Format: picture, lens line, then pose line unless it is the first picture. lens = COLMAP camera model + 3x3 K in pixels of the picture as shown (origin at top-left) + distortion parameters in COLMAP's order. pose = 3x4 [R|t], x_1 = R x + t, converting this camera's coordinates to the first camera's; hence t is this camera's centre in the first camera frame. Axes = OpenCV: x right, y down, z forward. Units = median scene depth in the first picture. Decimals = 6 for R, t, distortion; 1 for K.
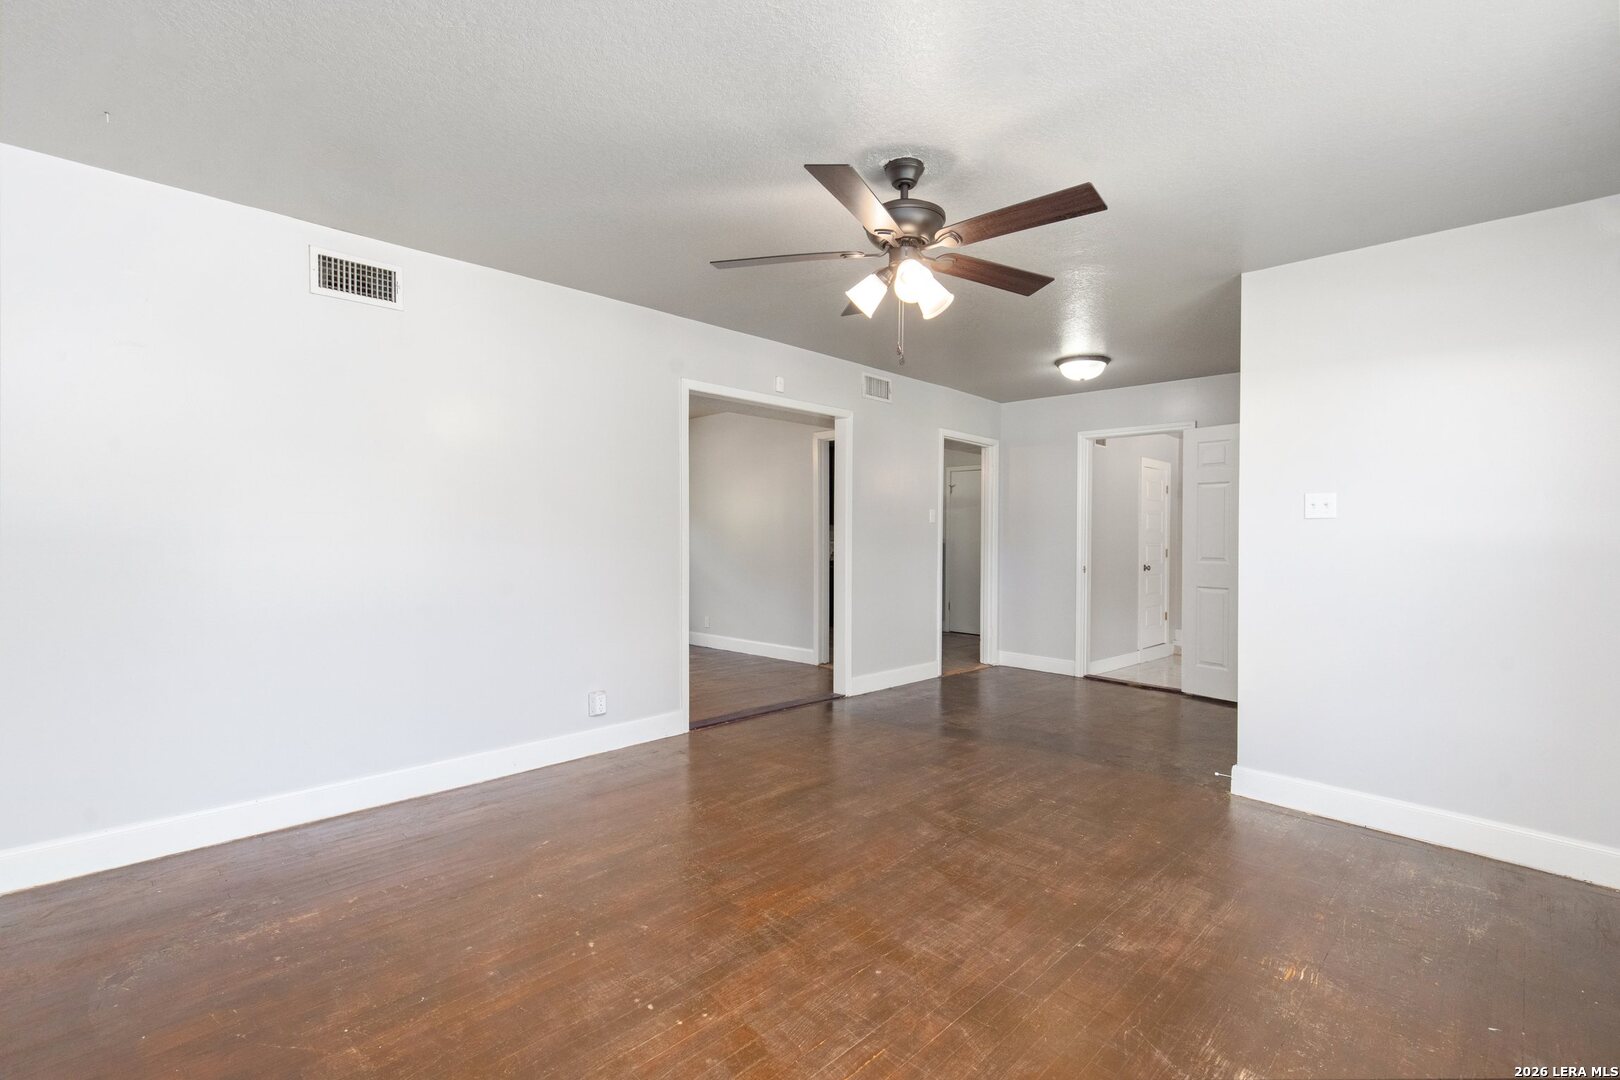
lens RADIAL K [[729.9, 0, 805.1], [0, 729.9, 539.9], [0, 0, 1]] dist [0.009405, -0.000417]
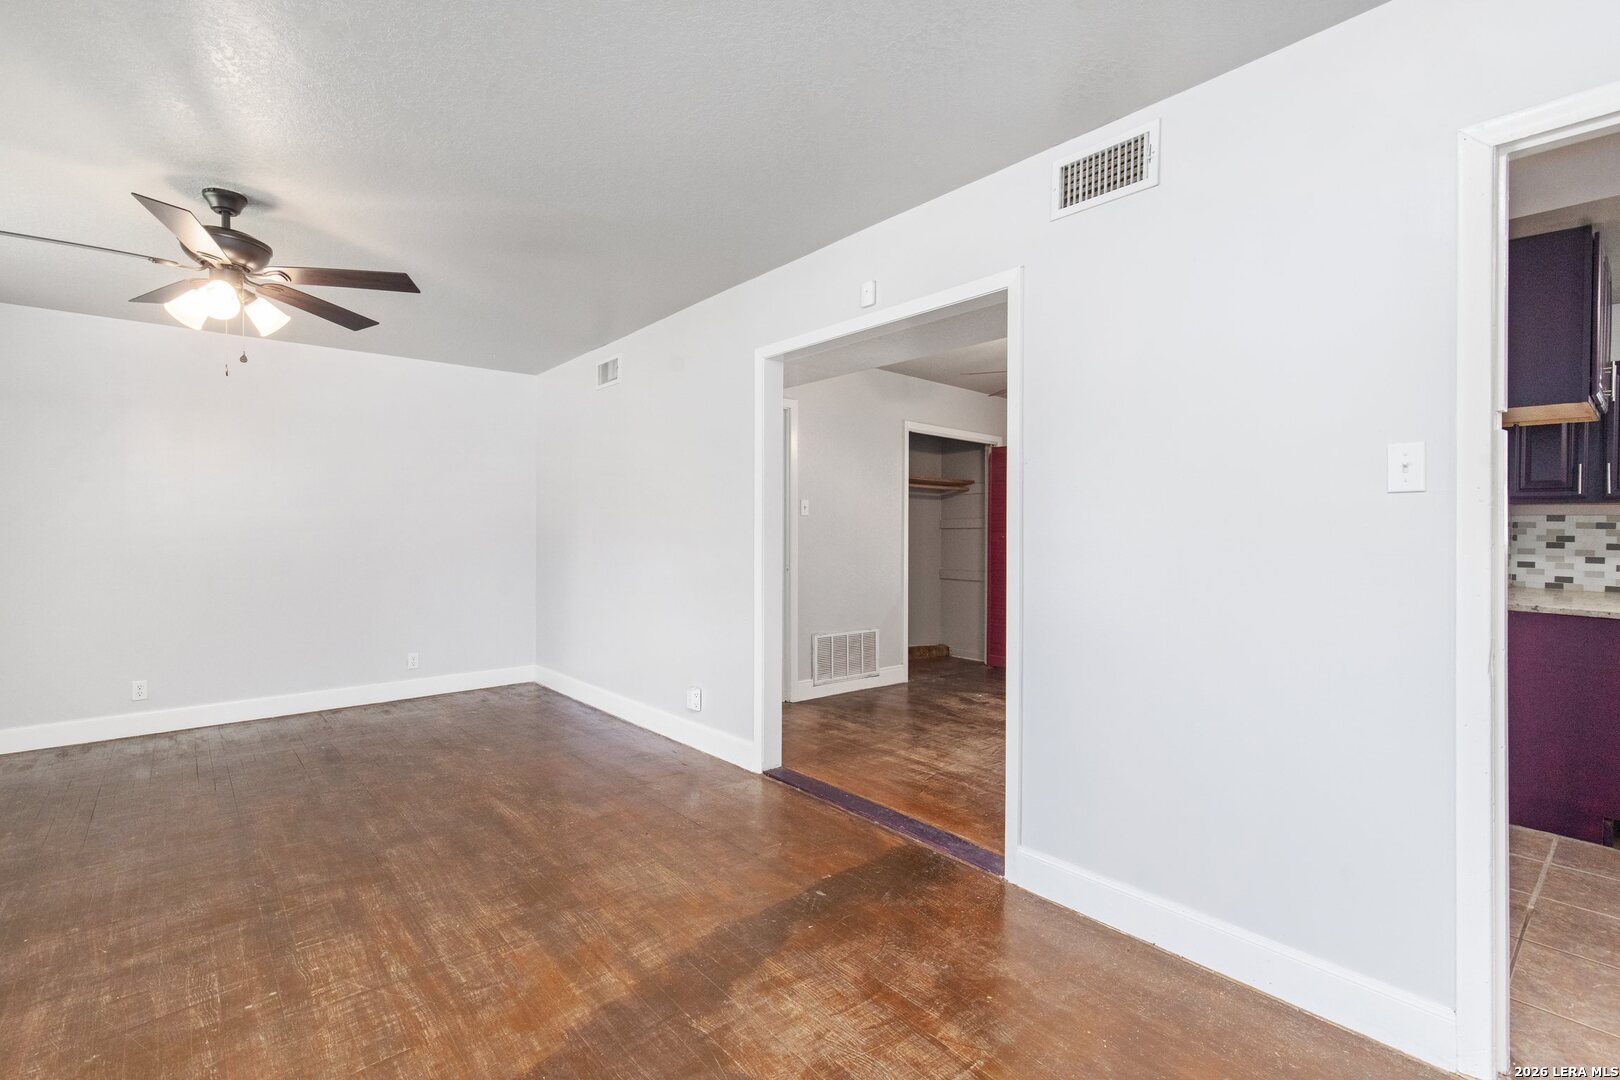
lens RADIAL K [[737.2, 0, 805.4], [0, 737.2, 528.9], [0, 0, 1]] dist [0.009451, -0.000459]
pose [[-0.079579, -0.012147, -0.996755, 0.954296], [-0.012034, 0.999865, -0.011224, -0.006193], [0.996756, 0.011102, -0.079715, 1.594372]]
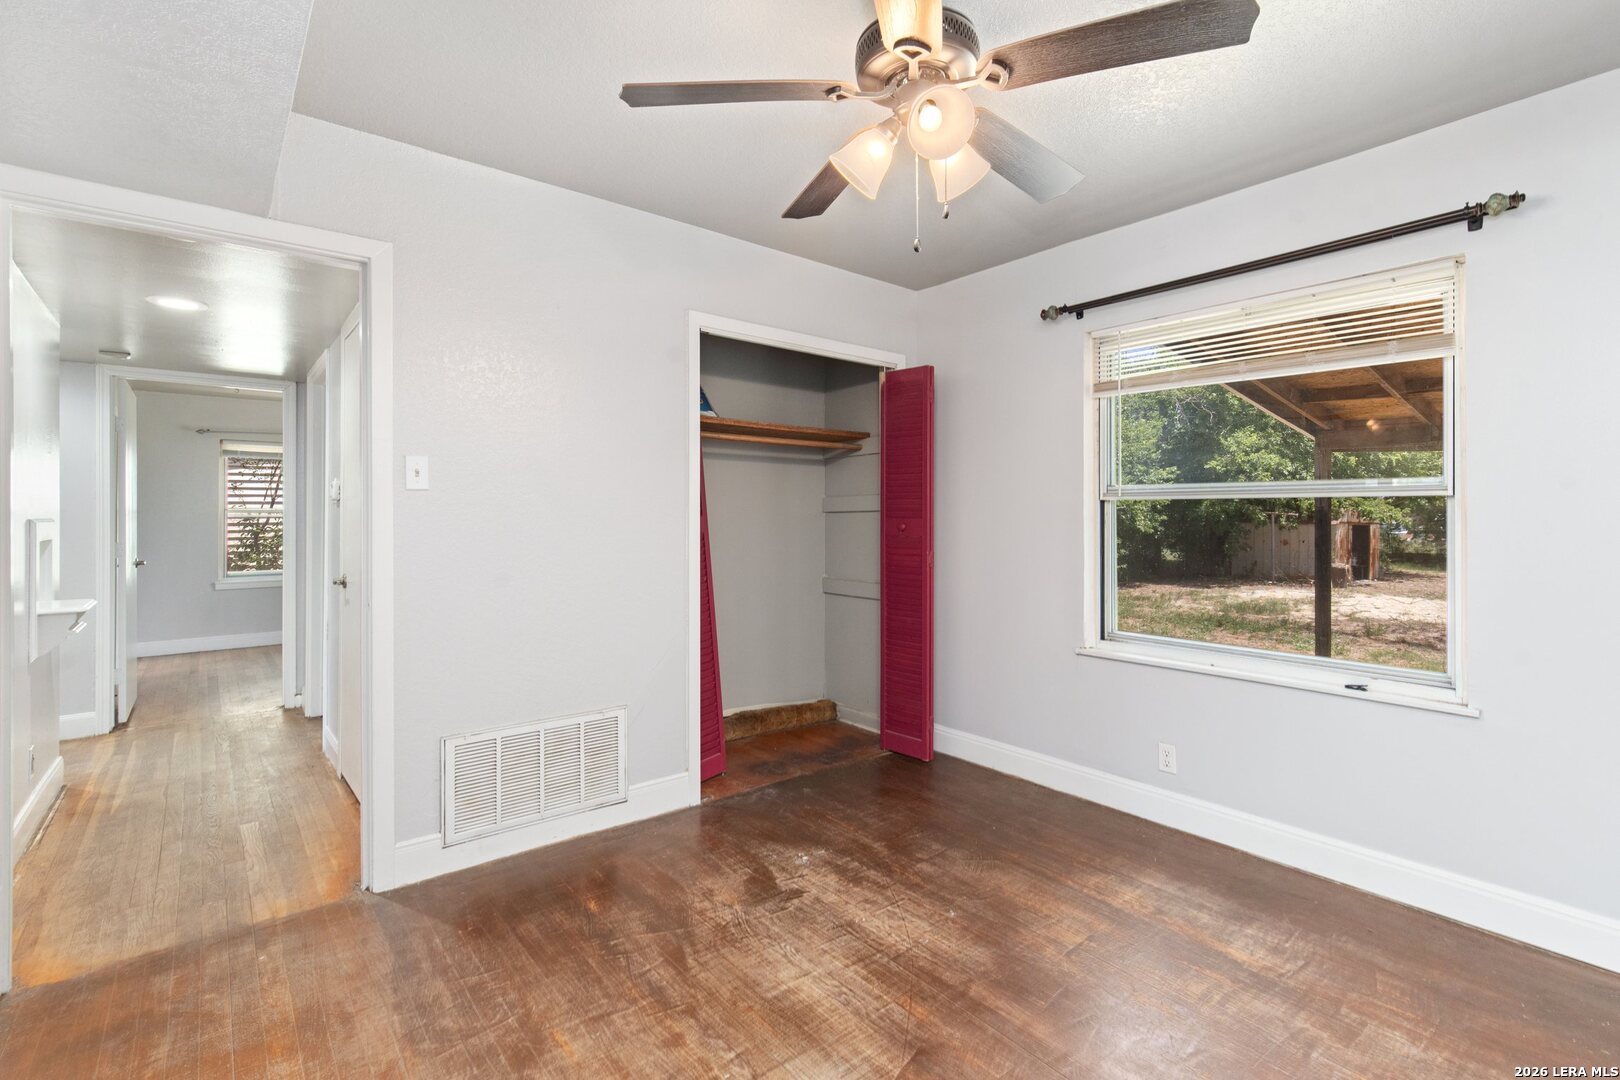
lens RADIAL K [[743.8, 0, 806.5], [0, 743.8, 512.5], [0, 0, 1]] dist [0.010837, -0.000730]
pose [[-0.106406, -0.008845, -0.994283, 0.017212], [-0.004708, 0.999954, -0.008391, -0.026115], [0.994312, 0.003789, -0.106443, 1.969059]]
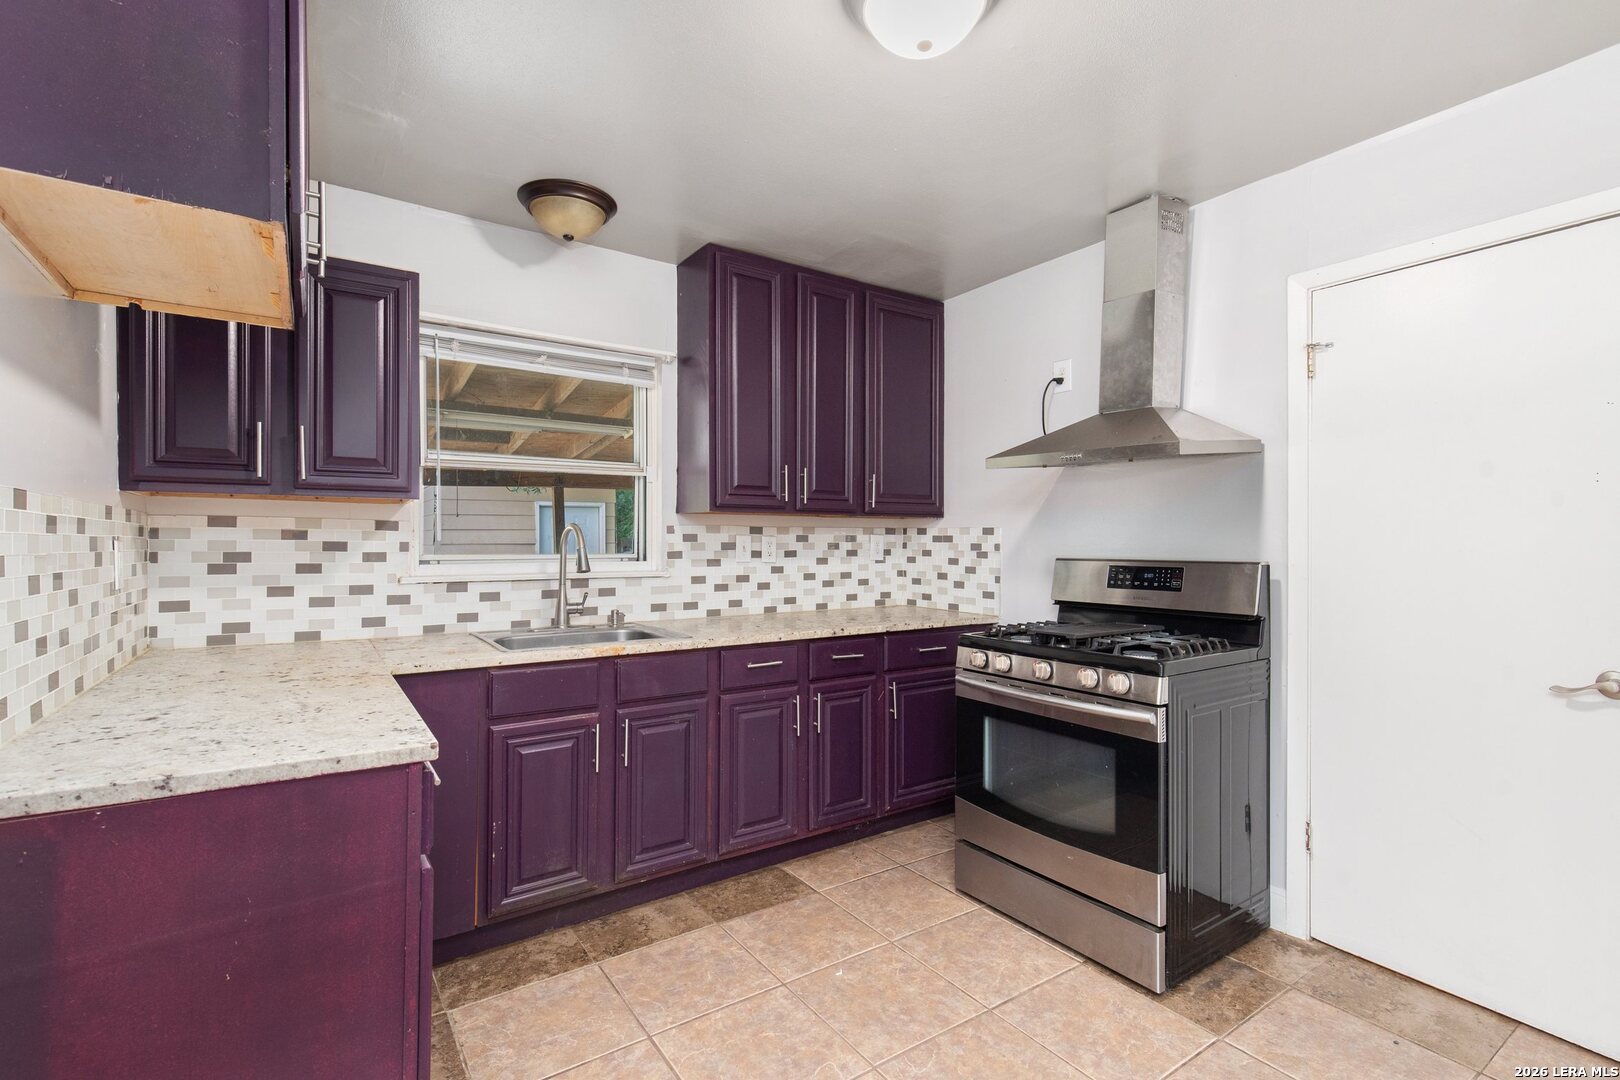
lens RADIAL K [[729.9, 0, 805.1], [0, 729.9, 539.9], [0, 0, 1]] dist [0.009405, -0.000417]
pose [[0.979936, -0.015132, -0.198737, 0.238668], [0.013991, 0.999877, -0.007145, -0.024060], [0.198821, 0.004221, 0.980027, 2.222285]]
